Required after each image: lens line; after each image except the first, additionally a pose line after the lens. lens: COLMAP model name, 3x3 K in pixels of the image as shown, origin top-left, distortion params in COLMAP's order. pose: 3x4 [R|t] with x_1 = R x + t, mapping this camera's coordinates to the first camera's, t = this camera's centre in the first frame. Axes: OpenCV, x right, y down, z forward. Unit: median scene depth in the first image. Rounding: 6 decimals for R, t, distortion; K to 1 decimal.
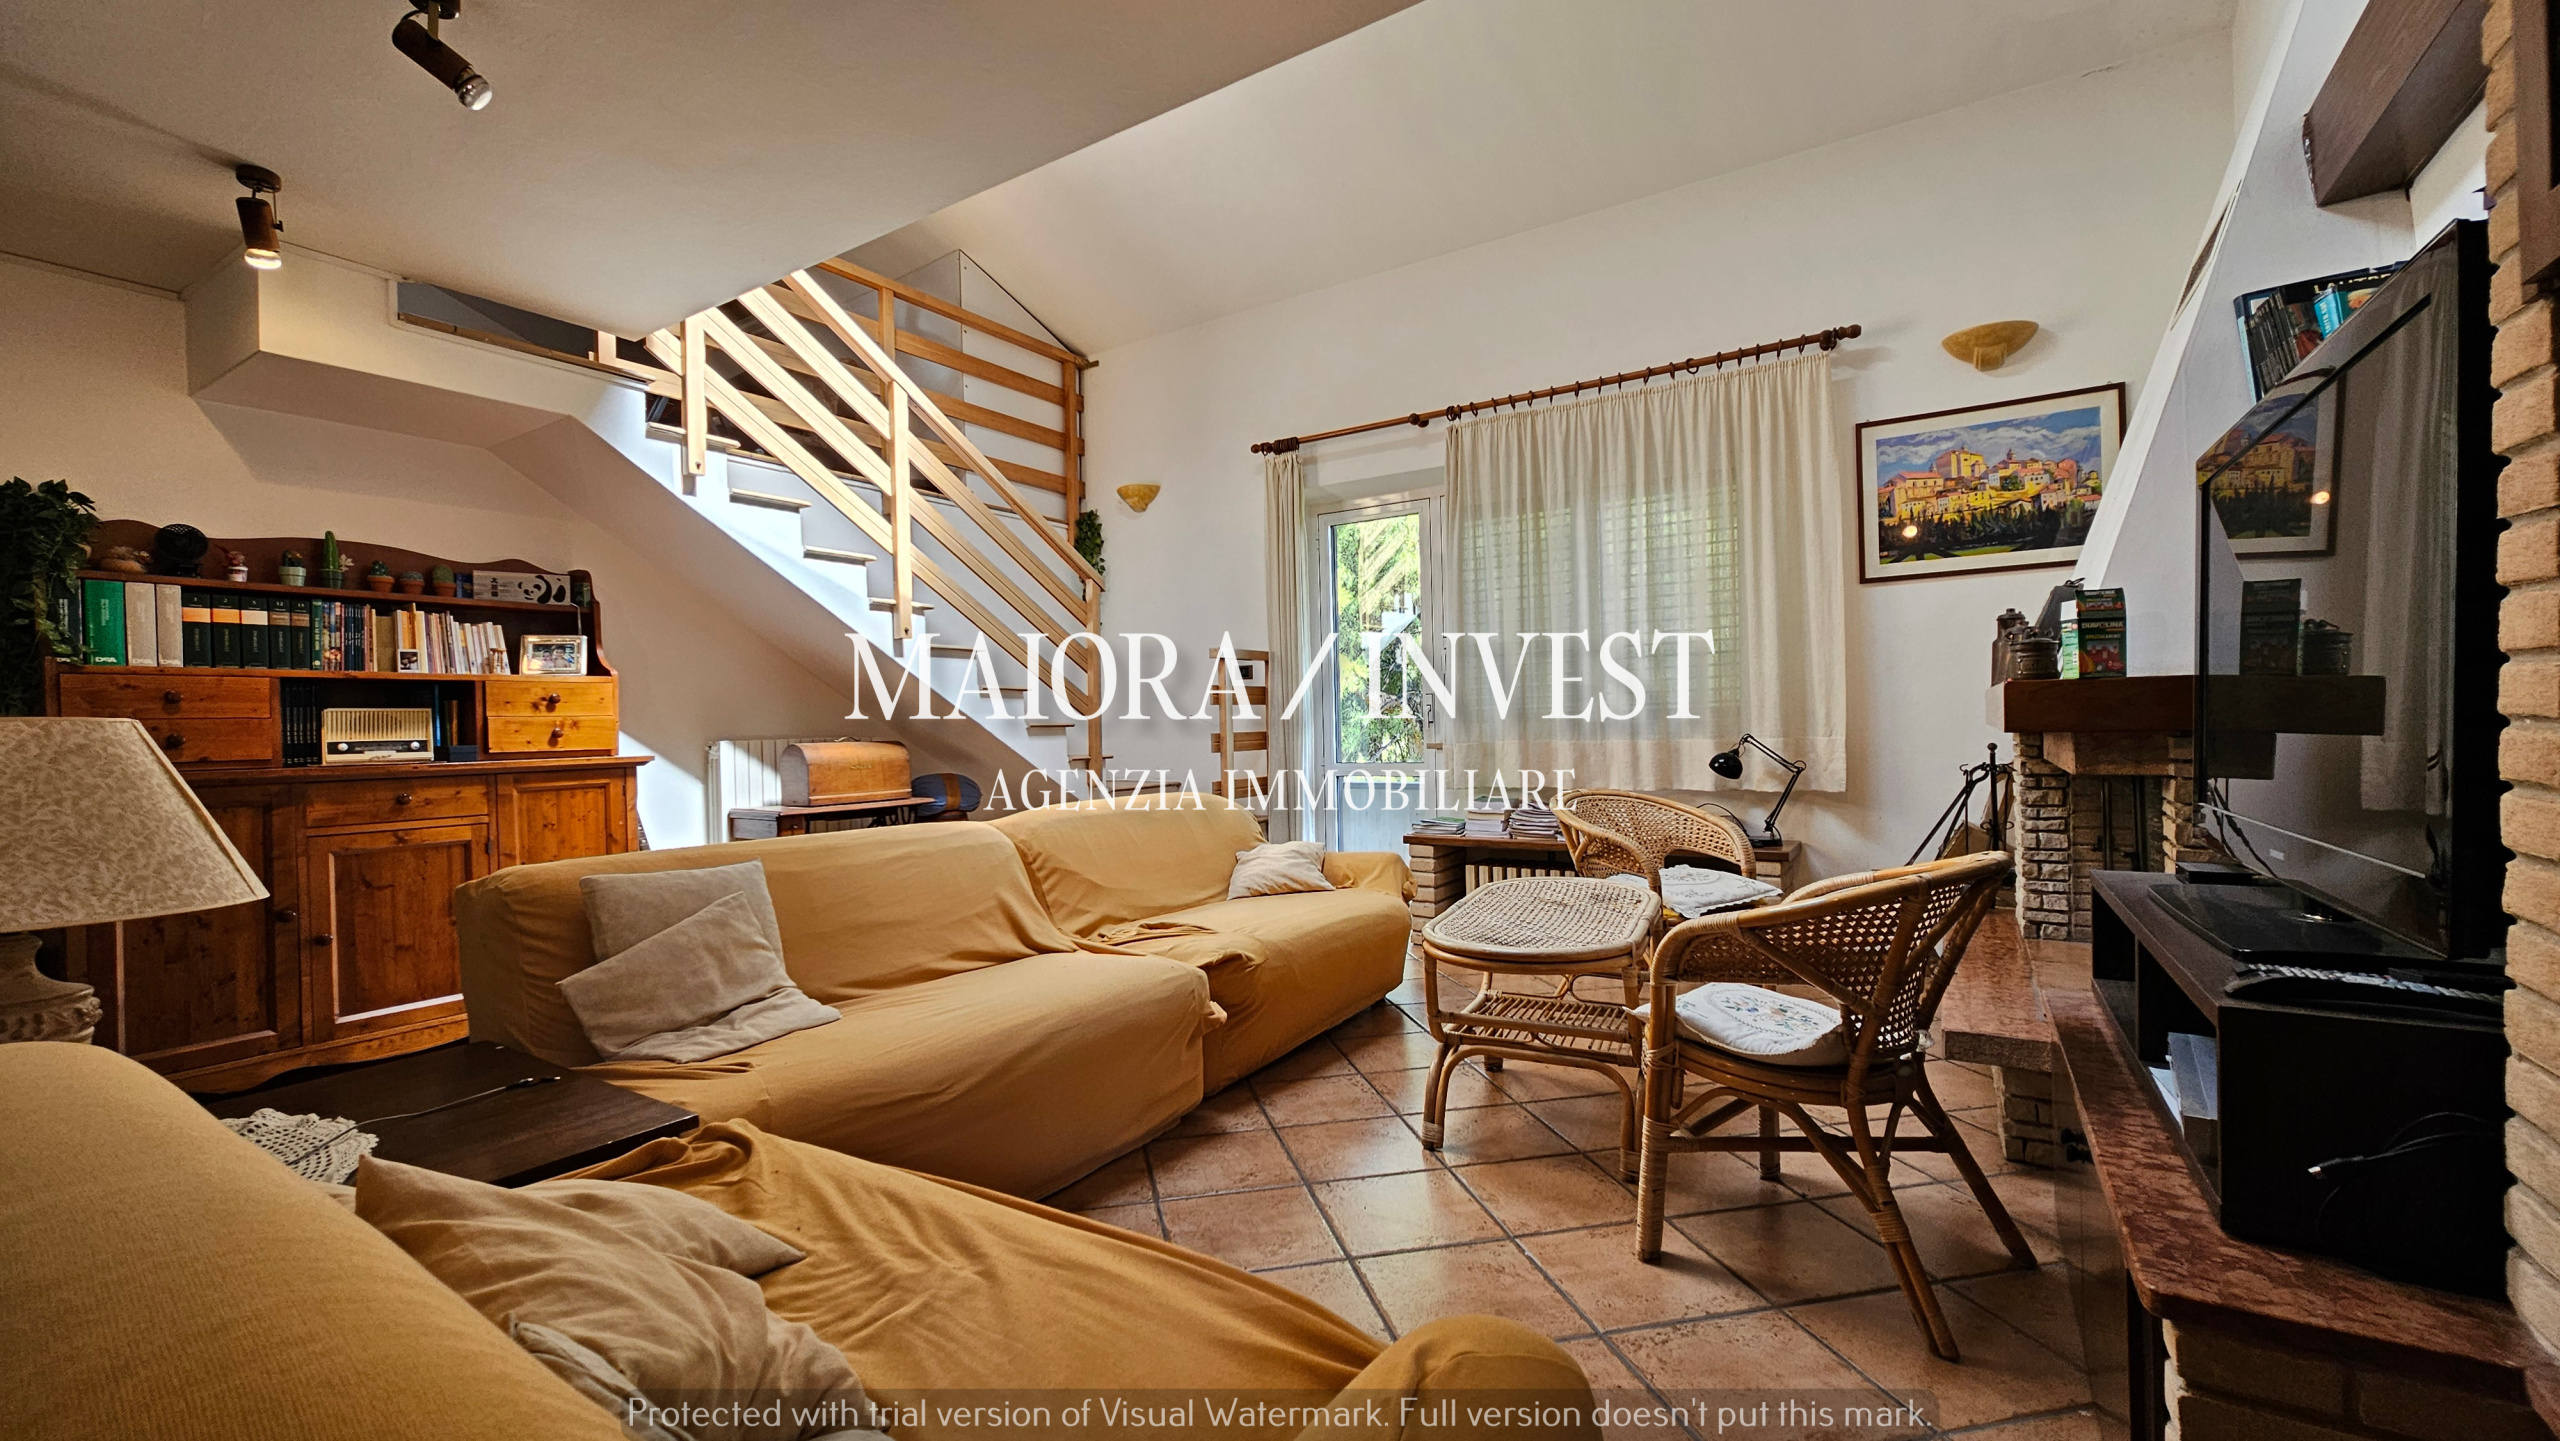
lens RADIAL K [[1053.0, 0, 1273.7], [0, 1053.0, 739.4], [0, 0, 1]] dist [0.000291, 0.003944]
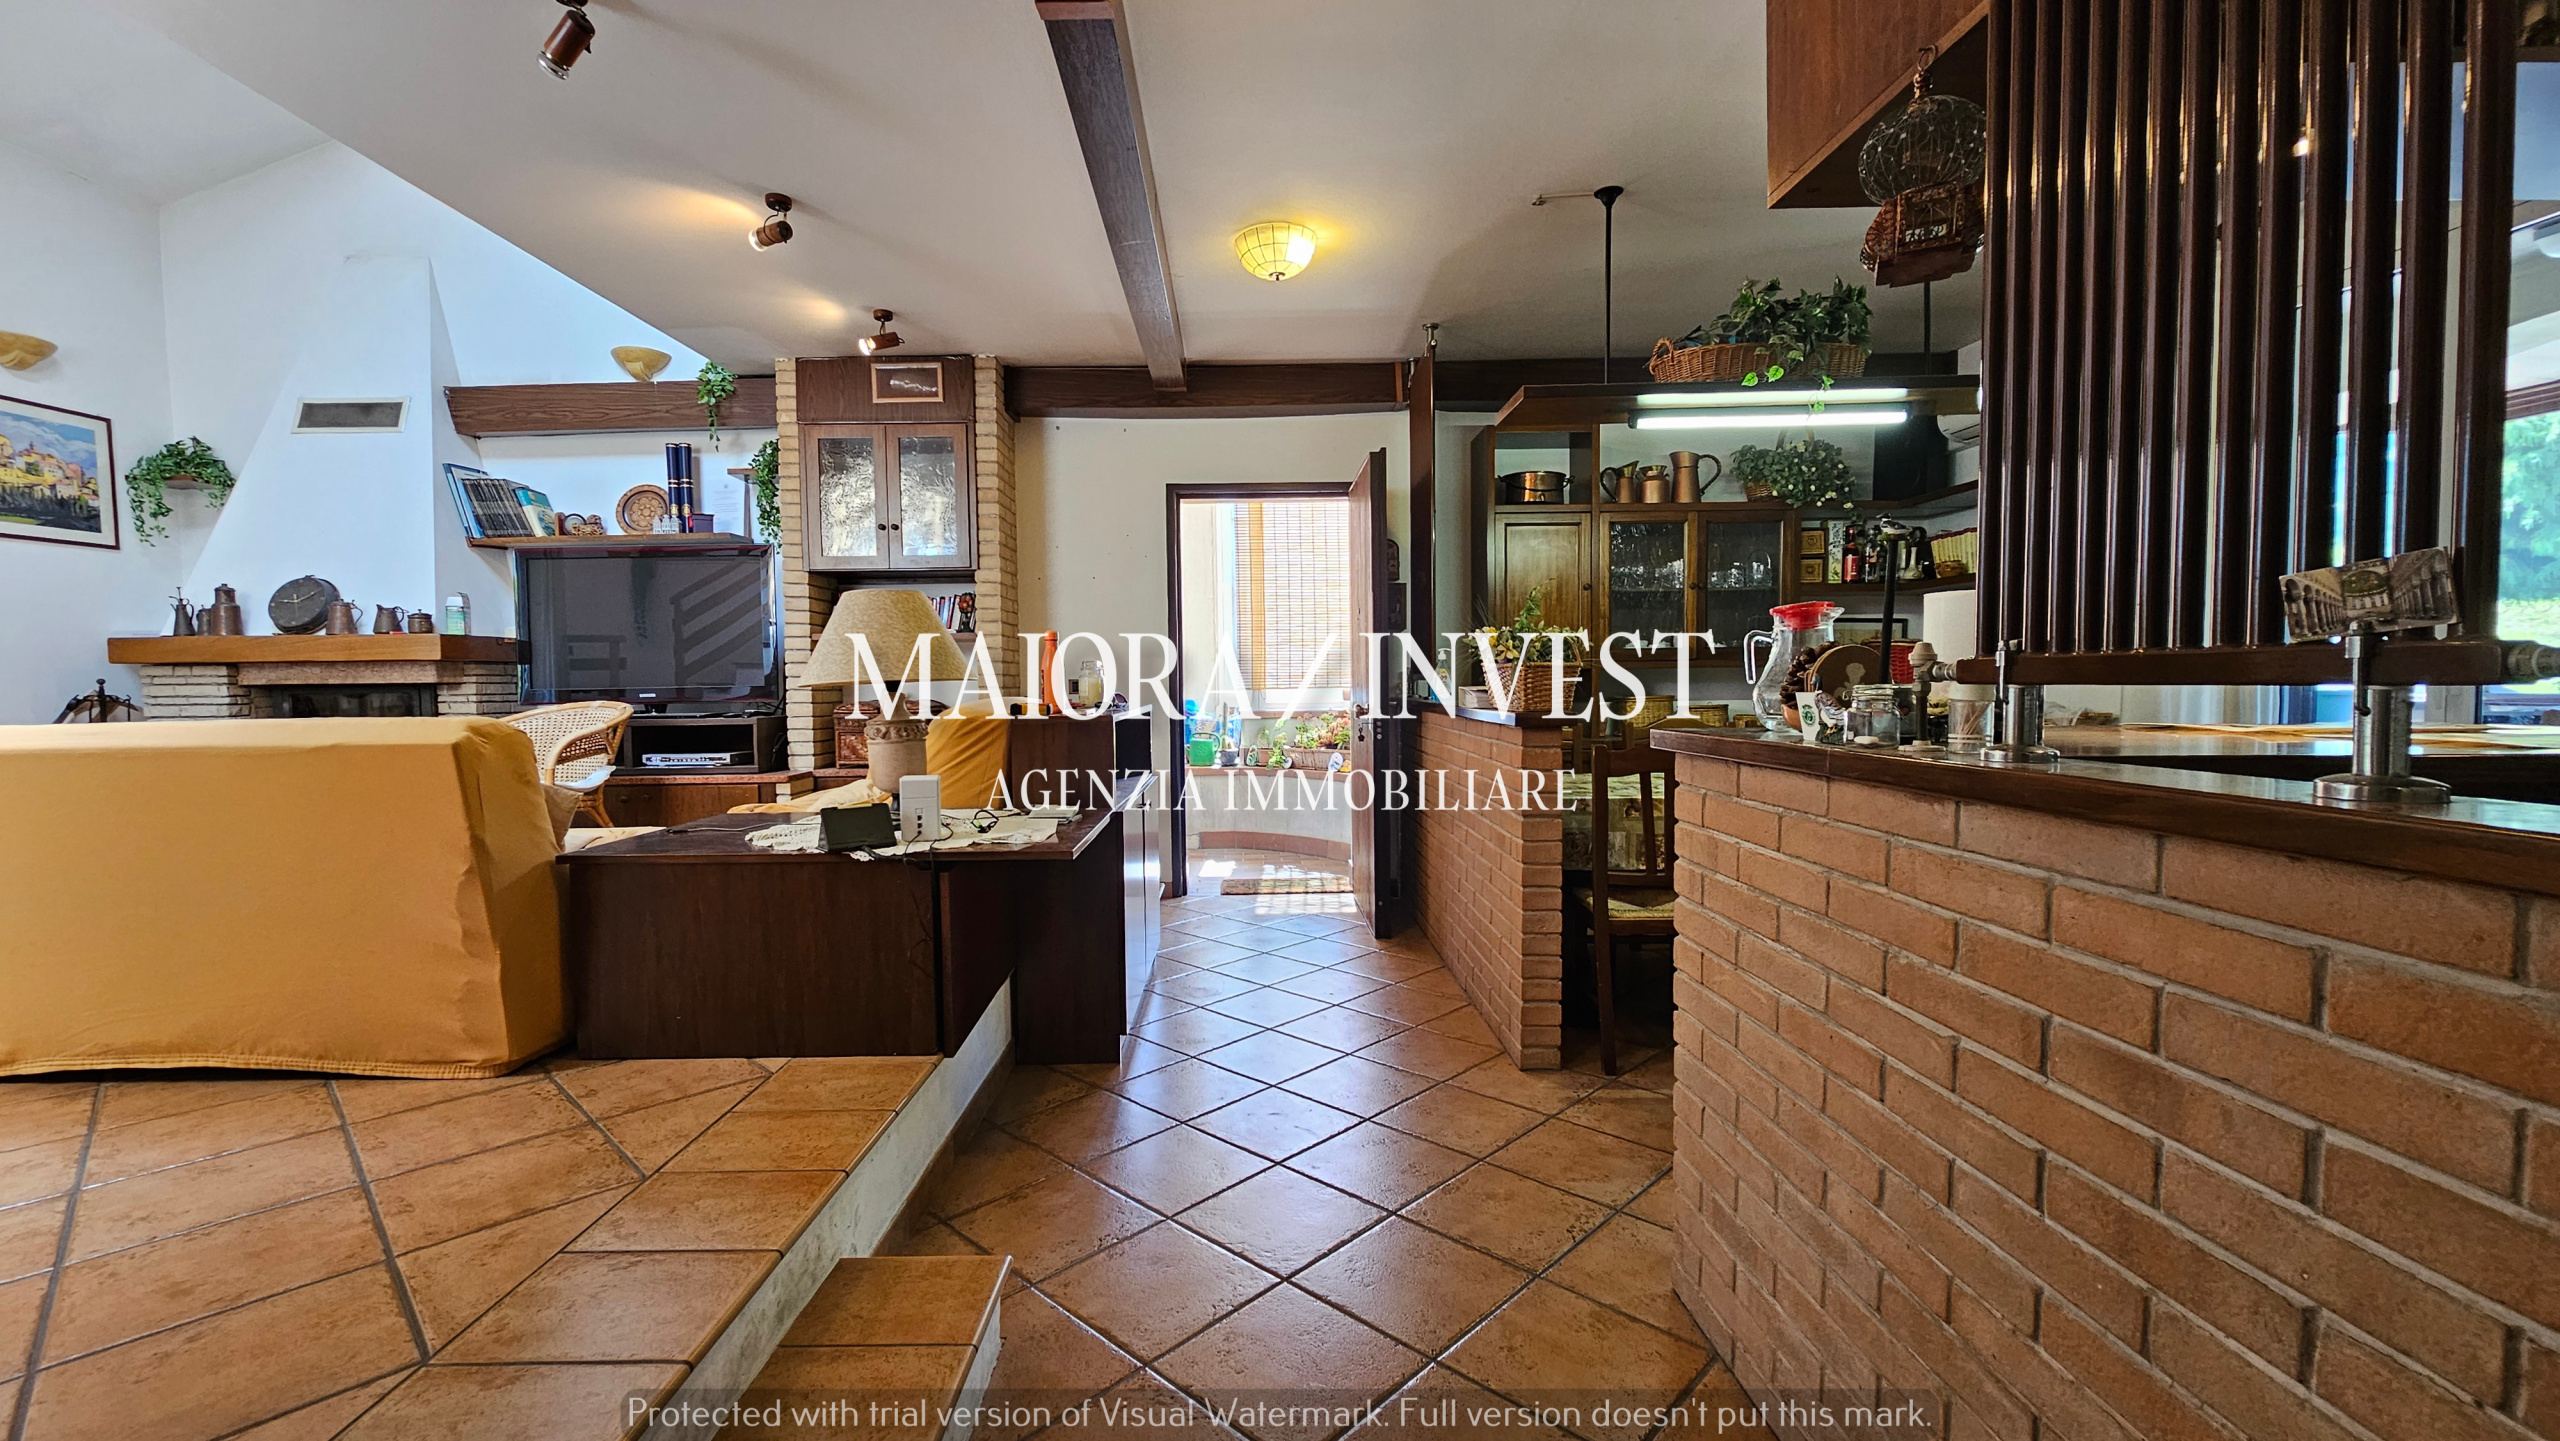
lens RADIAL K [[1053.0, 0, 1249.1], [0, 1053.0, 722.5], [0, 0, 1]] dist [0.000291, 0.003944]
pose [[-0.546194, -0.009636, 0.837603, -1.072467], [0.024091, 0.999340, 0.027206, 0.049467], [-0.837312, 0.035038, -0.545601, 0.489264]]
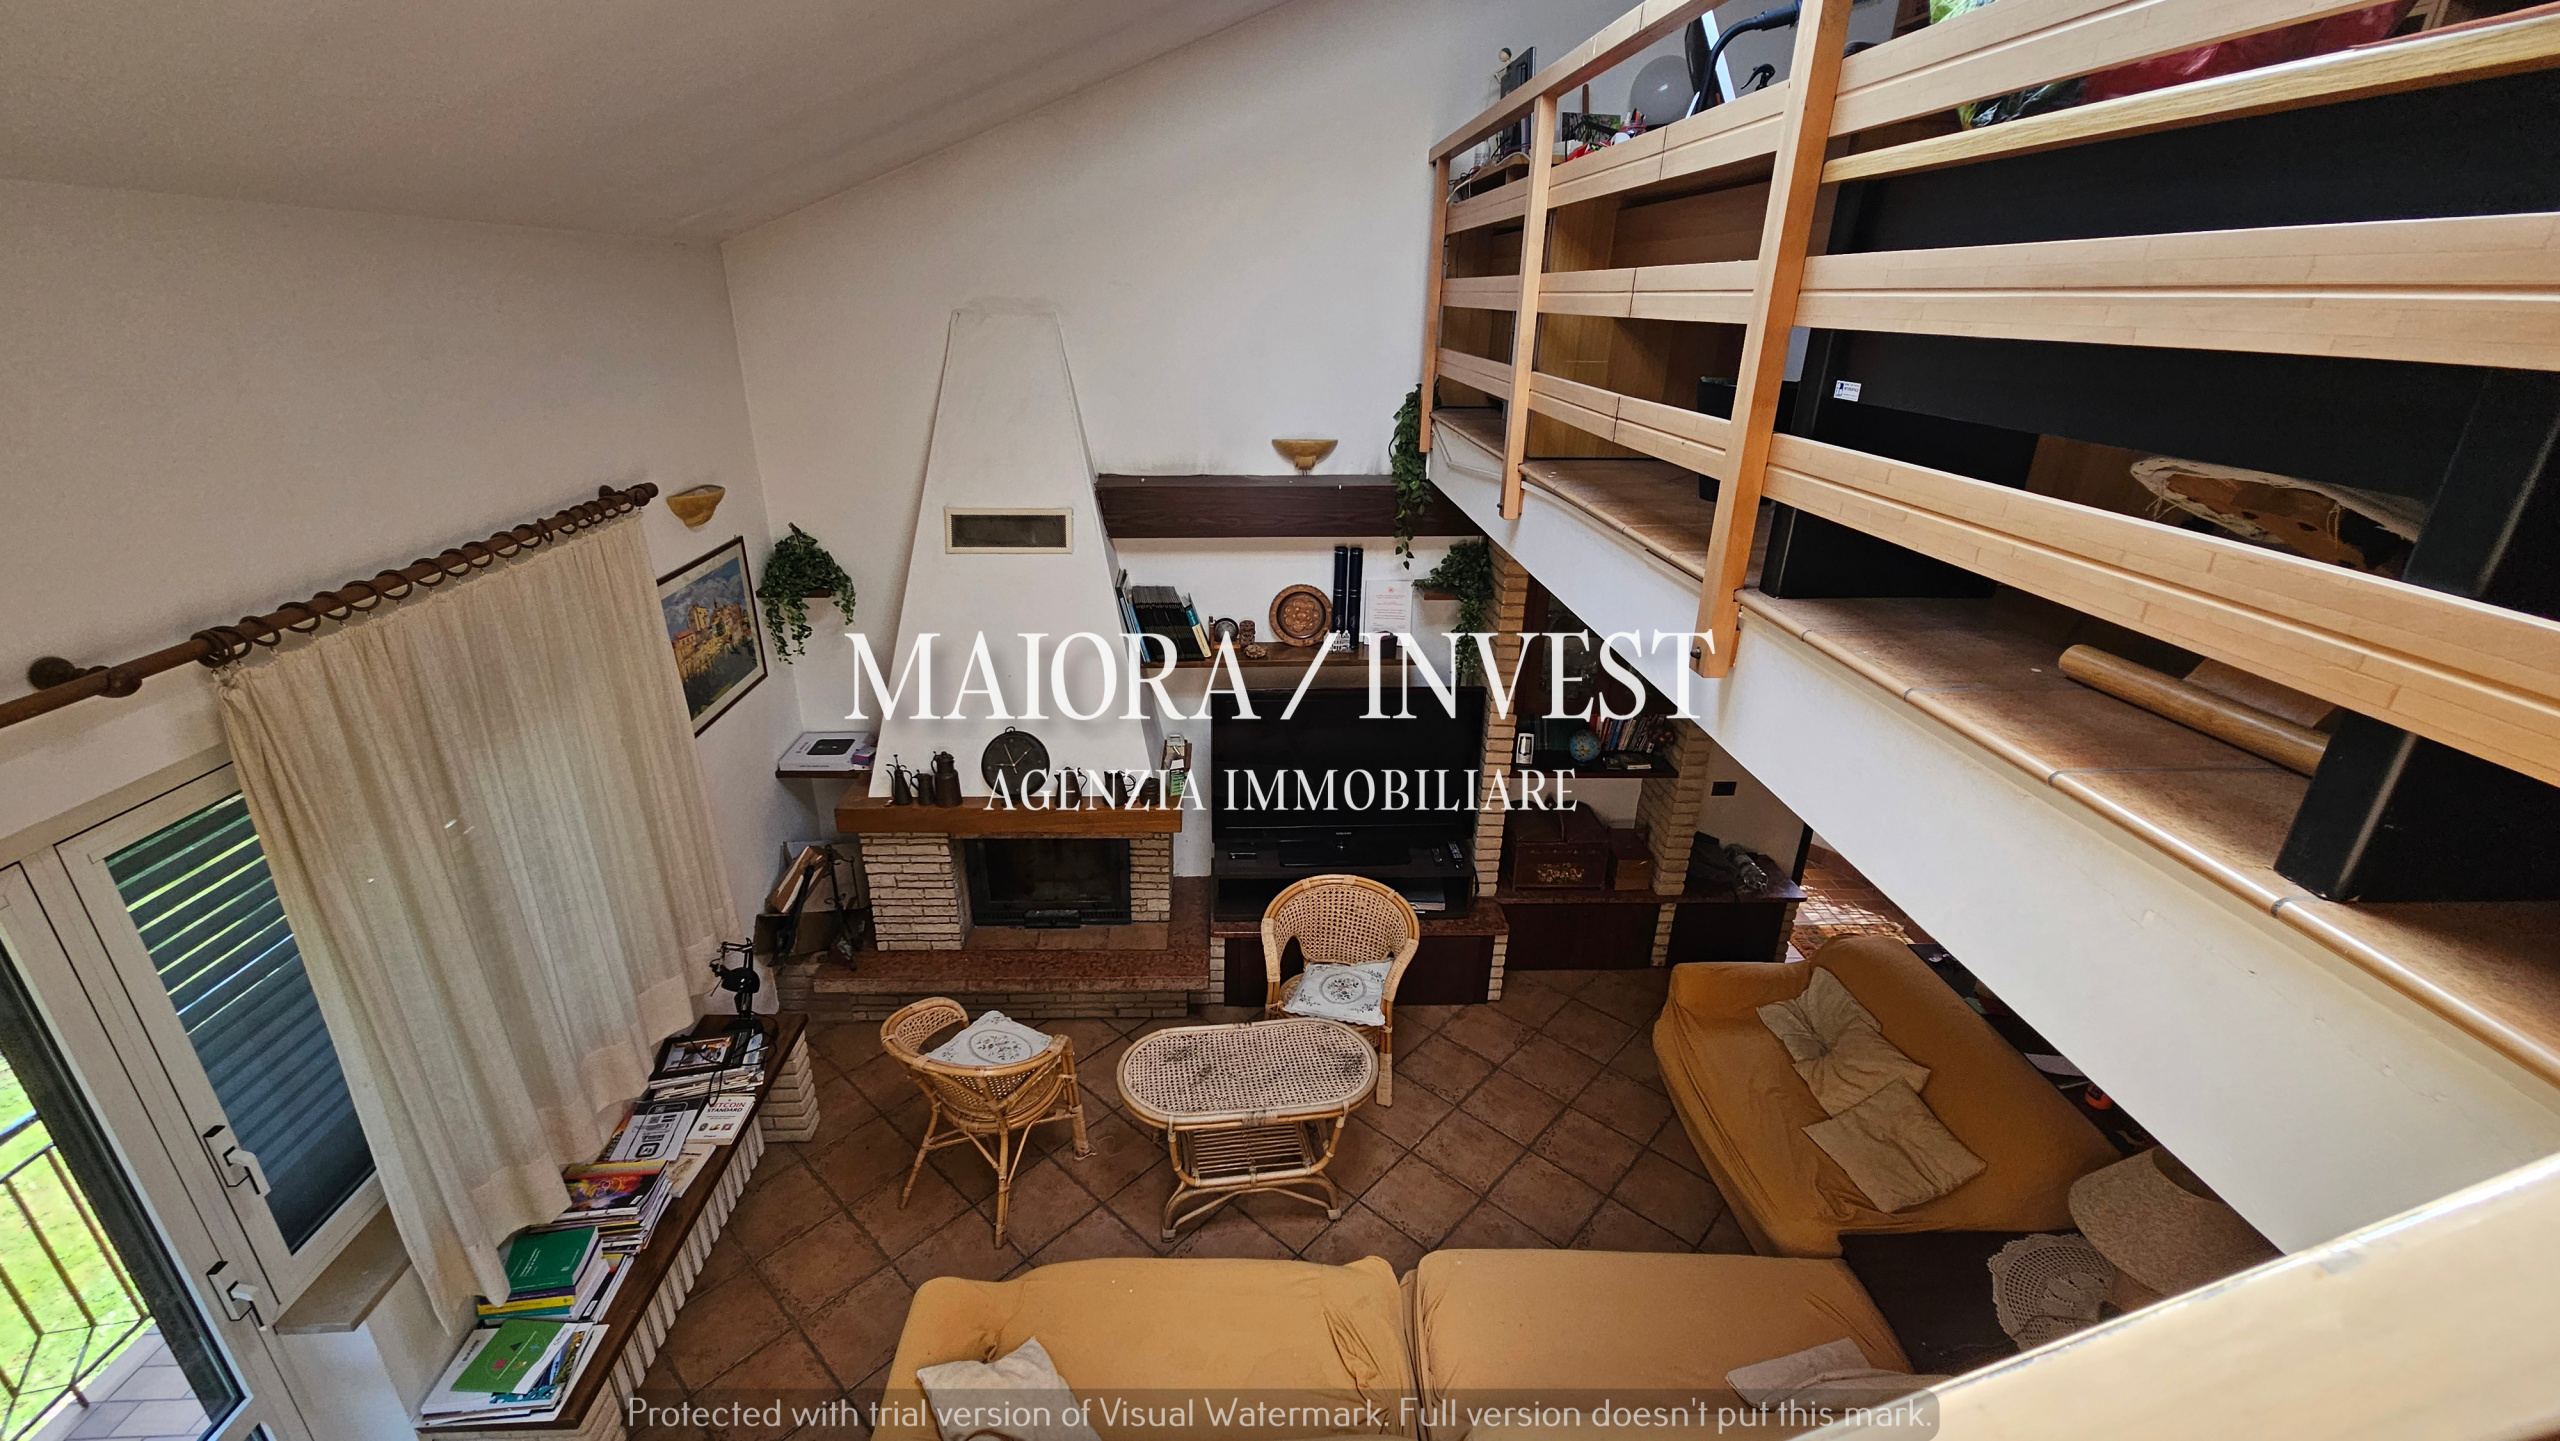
lens RADIAL K [[1053.0, 0, 1260.4], [0, 1053.0, 729.6], [0, 0, 1]] dist [0.000291, 0.003944]
pose [[-0.567221, -0.313434, 0.761590, -0.464804], [-0.001745, 0.925202, 0.379470, -0.545589], [-0.823564, 0.213914, -0.525341, 1.104419]]
